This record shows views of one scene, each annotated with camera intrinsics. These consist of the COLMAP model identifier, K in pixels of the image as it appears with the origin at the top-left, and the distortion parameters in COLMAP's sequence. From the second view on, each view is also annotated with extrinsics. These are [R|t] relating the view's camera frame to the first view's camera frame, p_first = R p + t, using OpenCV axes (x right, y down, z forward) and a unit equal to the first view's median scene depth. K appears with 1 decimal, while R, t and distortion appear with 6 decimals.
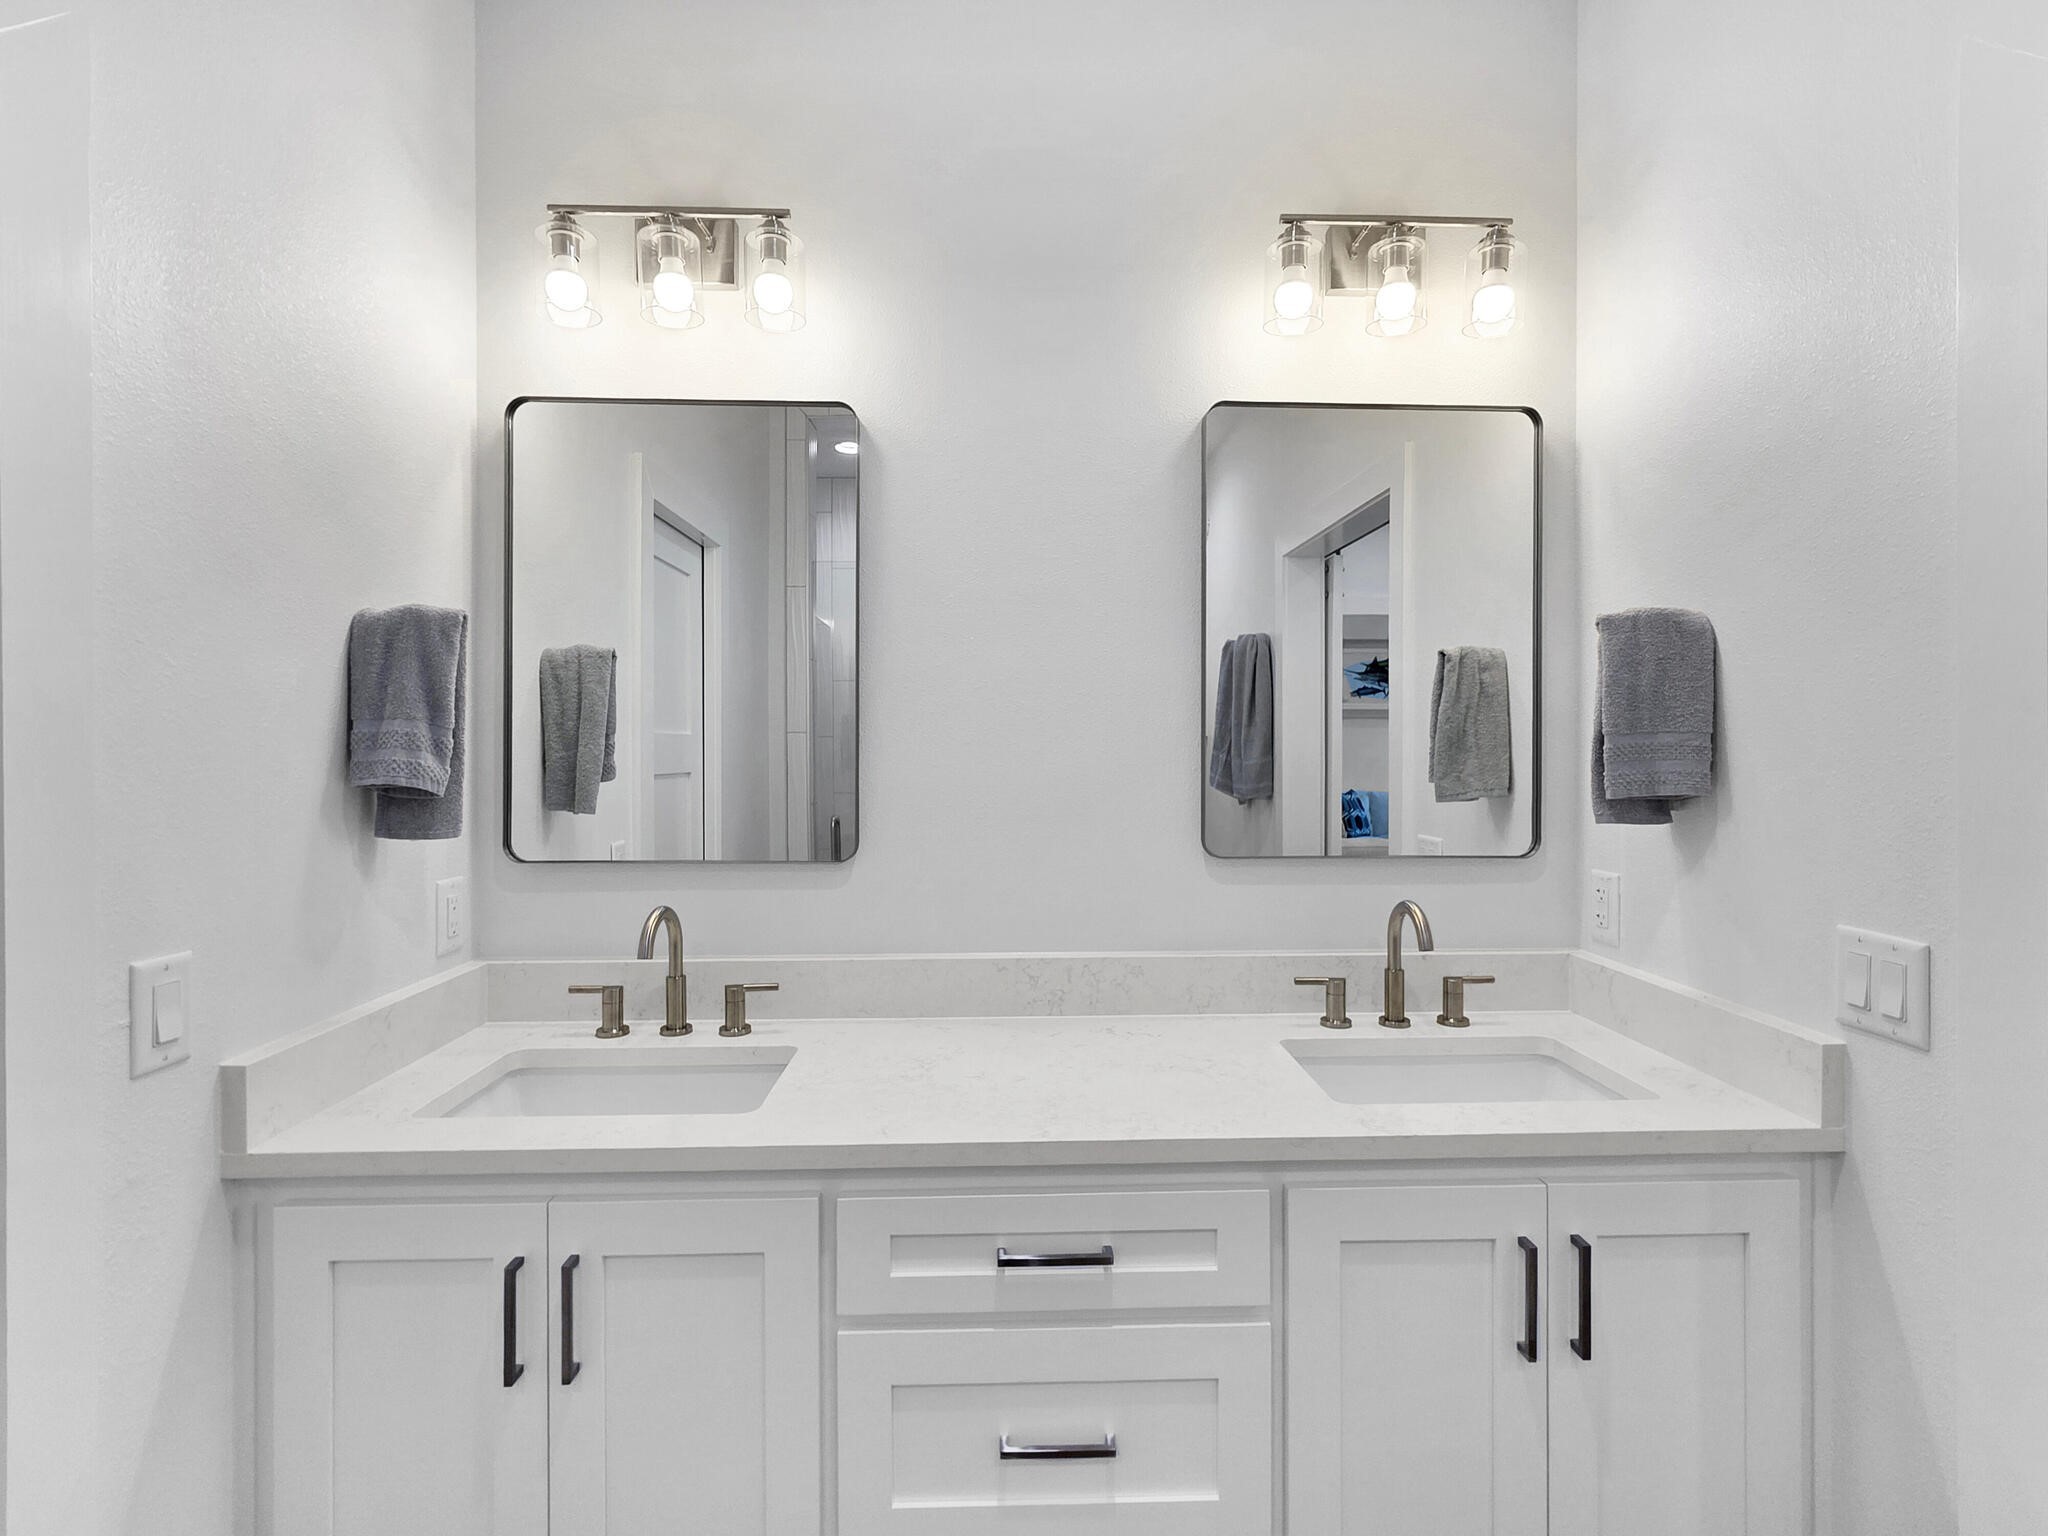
lens RADIAL K [[1010.9, 0, 1028.9], [0, 1010.9, 745.8], [0, 0, 1]] dist [0.003341, 0.001646]
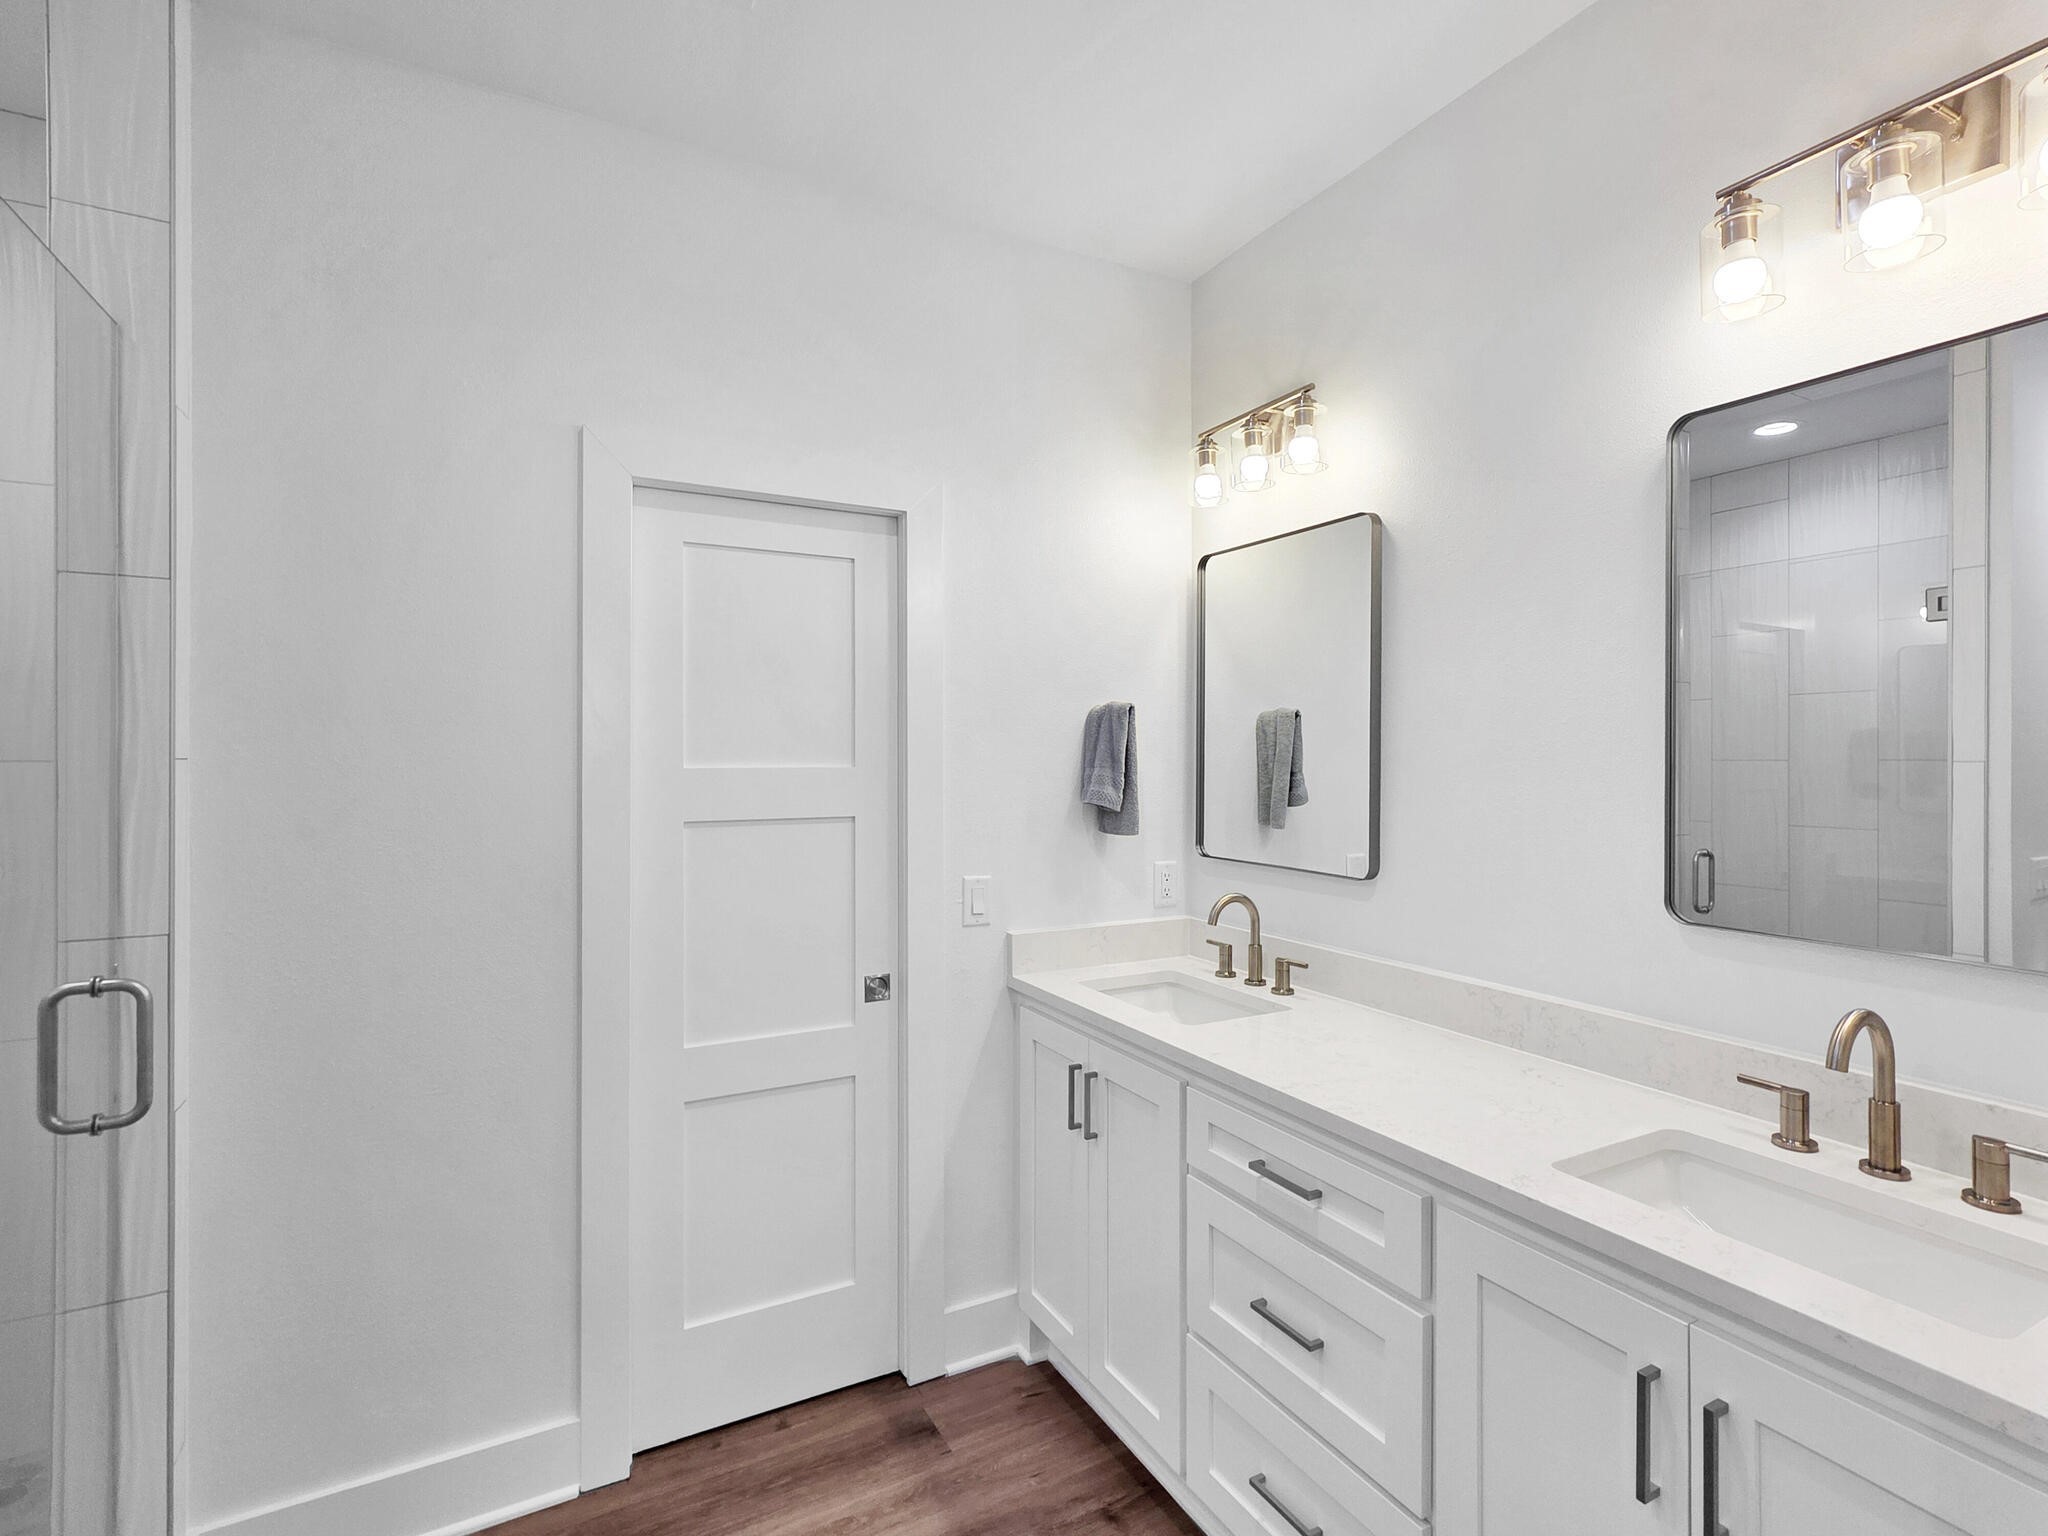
lens RADIAL K [[1010.9, 0, 1031.0], [0, 1010.9, 765.1], [0, 0, 1]] dist [0.003341, 0.001646]
pose [[0.432268, 0.007939, -0.901710, 0.810896], [-0.005804, 0.999965, 0.006022, -0.034119], [0.901726, 0.002630, 0.432299, 0.094931]]
